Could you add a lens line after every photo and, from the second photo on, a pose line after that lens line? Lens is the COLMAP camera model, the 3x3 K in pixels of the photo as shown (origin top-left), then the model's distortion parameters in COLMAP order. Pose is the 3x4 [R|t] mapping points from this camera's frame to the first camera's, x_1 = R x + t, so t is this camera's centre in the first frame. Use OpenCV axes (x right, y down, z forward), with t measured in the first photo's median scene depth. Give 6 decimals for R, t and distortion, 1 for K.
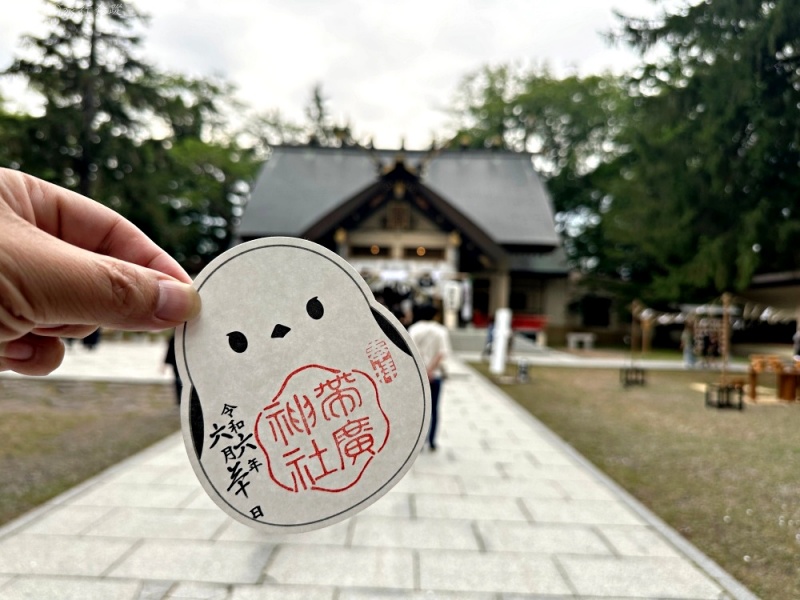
lens RADIAL K [[563.4, 0, 413.6], [0, 563.4, 295.4], [0, 0, 1]] dist [0.121412, -0.194980]
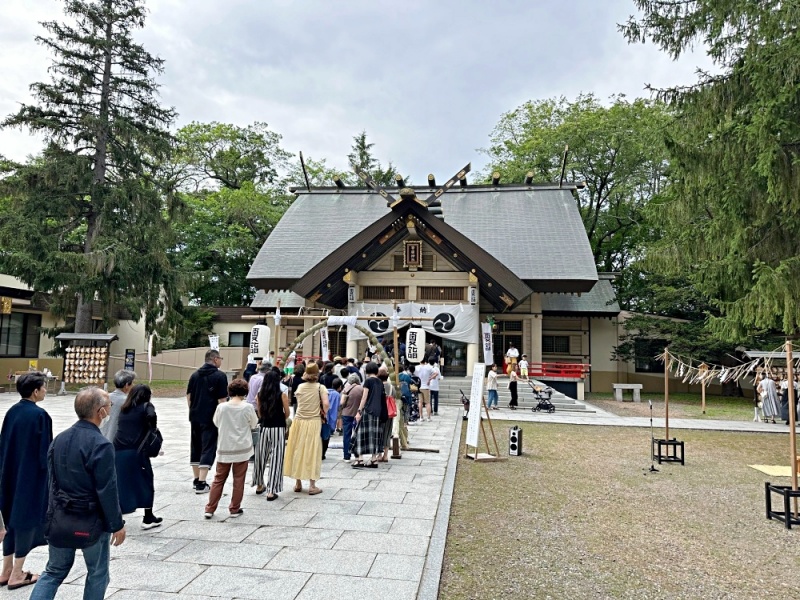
lens RADIAL K [[553.4, 0, 400.0], [0, 553.4, 300.0], [0, 0, 1]] dist [0.150701, -0.186064]
pose [[0.991563, -0.019933, -0.128088, 0.064270], [0.011359, 0.997667, -0.067321, -0.003986], [0.129131, 0.065298, 0.989475, 0.099065]]
